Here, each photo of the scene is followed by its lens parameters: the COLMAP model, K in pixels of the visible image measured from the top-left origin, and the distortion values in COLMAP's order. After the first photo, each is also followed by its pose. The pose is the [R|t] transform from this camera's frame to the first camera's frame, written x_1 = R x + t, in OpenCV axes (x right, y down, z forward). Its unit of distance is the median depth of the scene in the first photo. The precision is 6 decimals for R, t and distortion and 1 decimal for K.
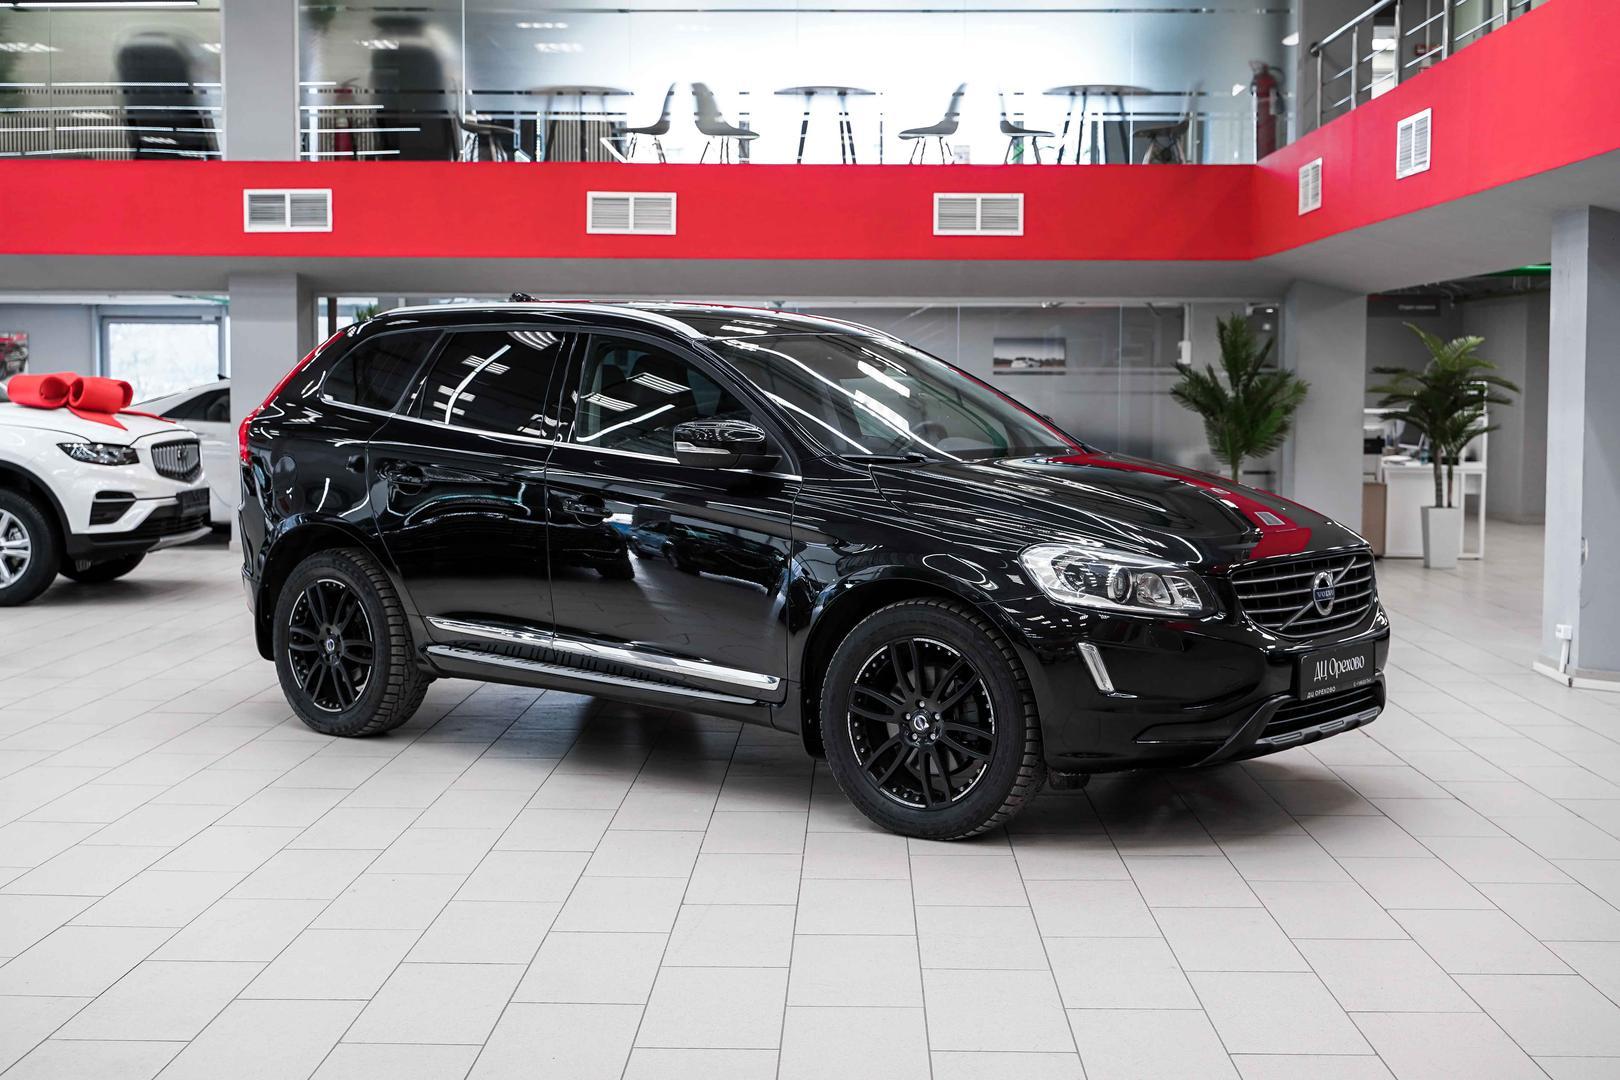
lens RADIAL K [[2044.3, 0, 809.0], [0, 2044.3, 508.8], [0, 0, 1]] dist [-0.003706, 0.000418]
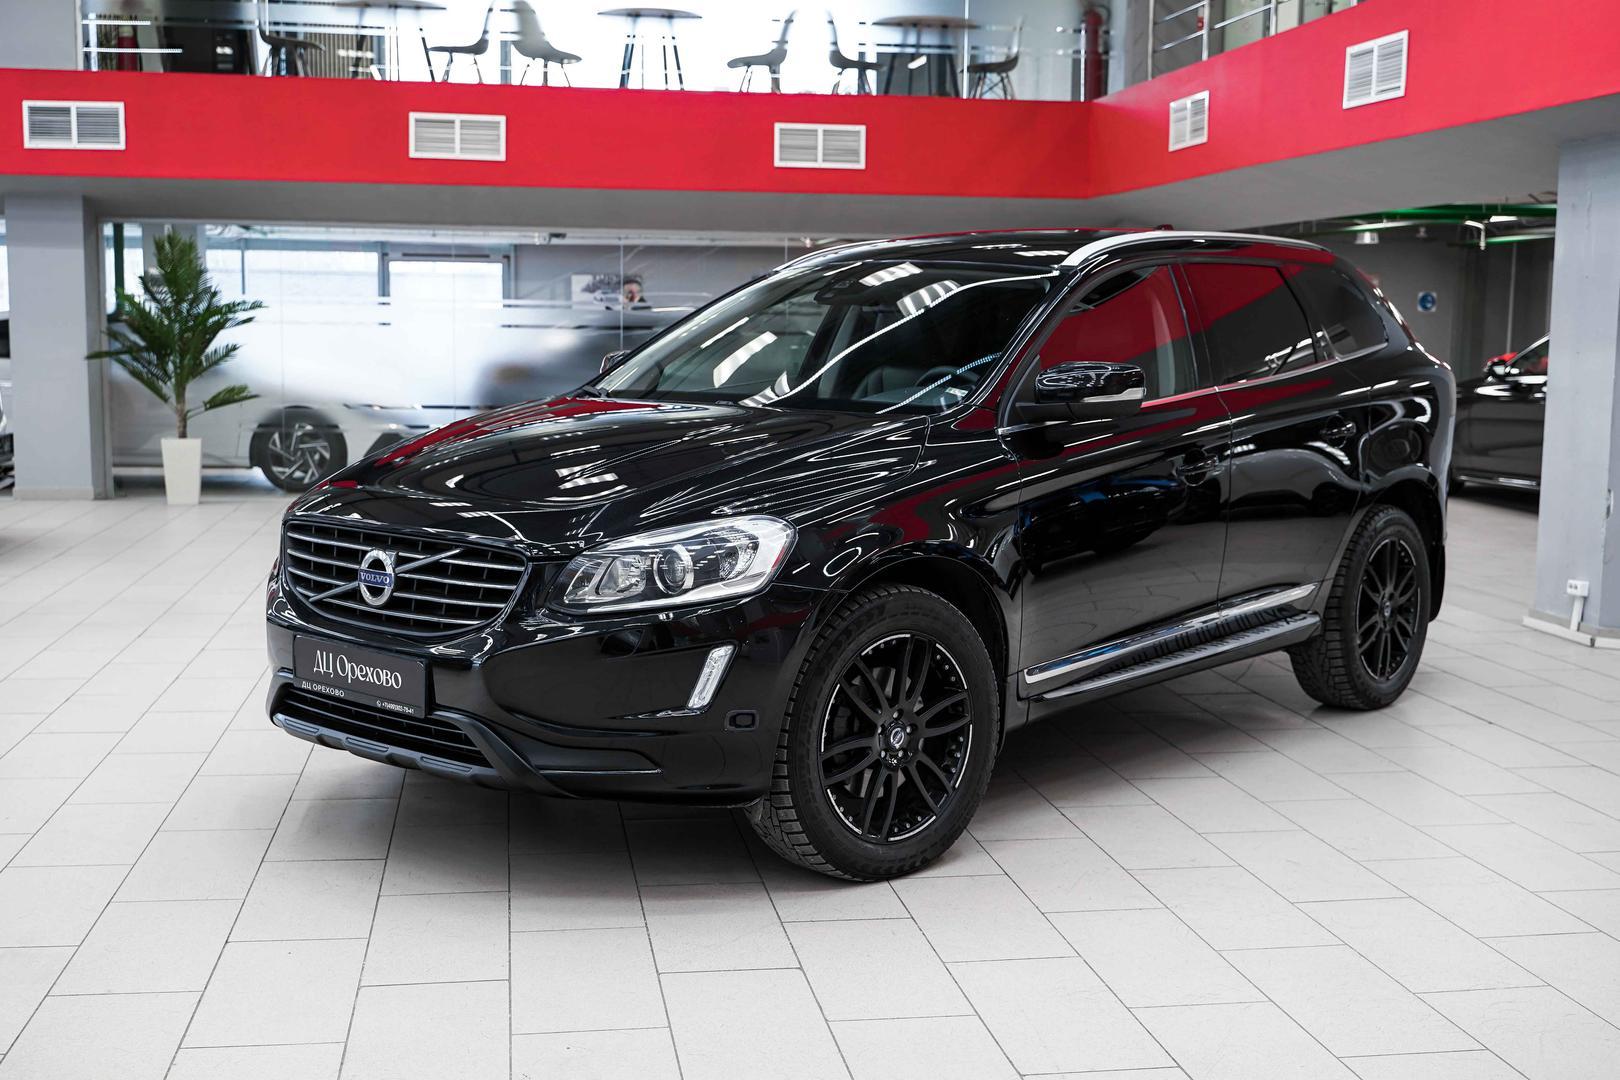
lens RADIAL K [[1804.9, 0, 741.6], [0, 1804.9, 540.7], [0, 0, 1]] dist [0.001427, -0.008402]
pose [[0.986910, -0.013119, 0.160736, -0.090639], [0.003493, 0.998191, 0.060019, -0.008207], [-0.161233, -0.058672, 0.985171, 0.145353]]
